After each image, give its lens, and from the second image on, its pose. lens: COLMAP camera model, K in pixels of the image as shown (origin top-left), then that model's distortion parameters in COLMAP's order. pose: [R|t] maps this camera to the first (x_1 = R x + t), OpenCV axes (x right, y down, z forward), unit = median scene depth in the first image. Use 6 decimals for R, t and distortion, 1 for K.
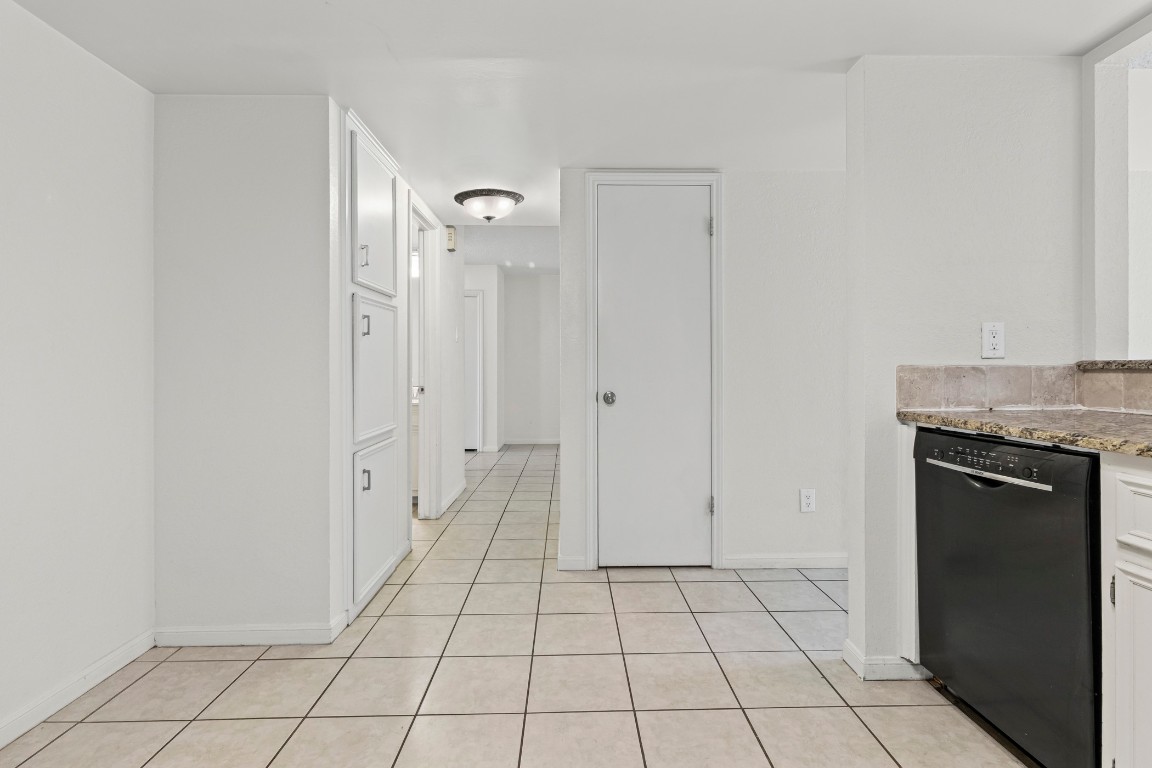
lens RADIAL K [[540.7, 0, 585.6], [0, 540.7, 369.9], [0, 0, 1]] dist [0.003528, 0.000322]
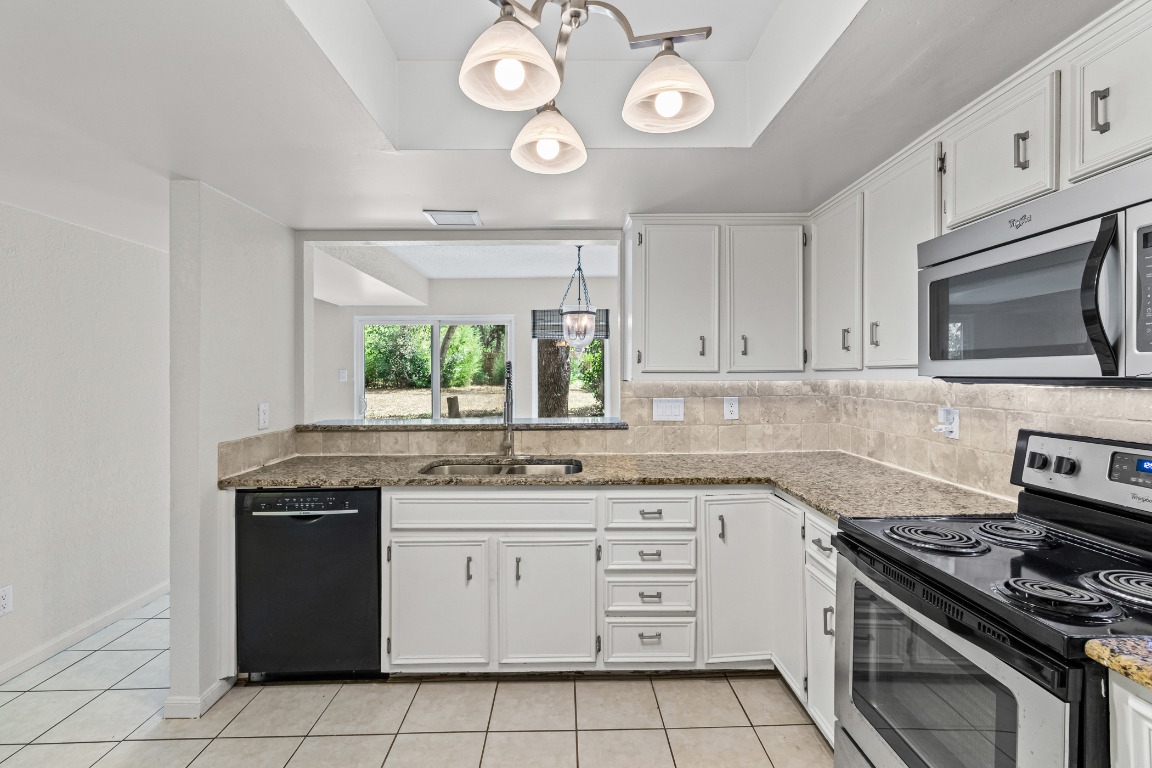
lens RADIAL K [[540.7, 0, 578.2], [0, 540.7, 377.2], [0, 0, 1]] dist [0.003528, 0.000322]
pose [[0.005315, -0.005197, 0.999972, -0.644783], [0.003596, 0.999980, 0.005178, -0.160689], [-0.999979, 0.003569, 0.005334, 0.181455]]
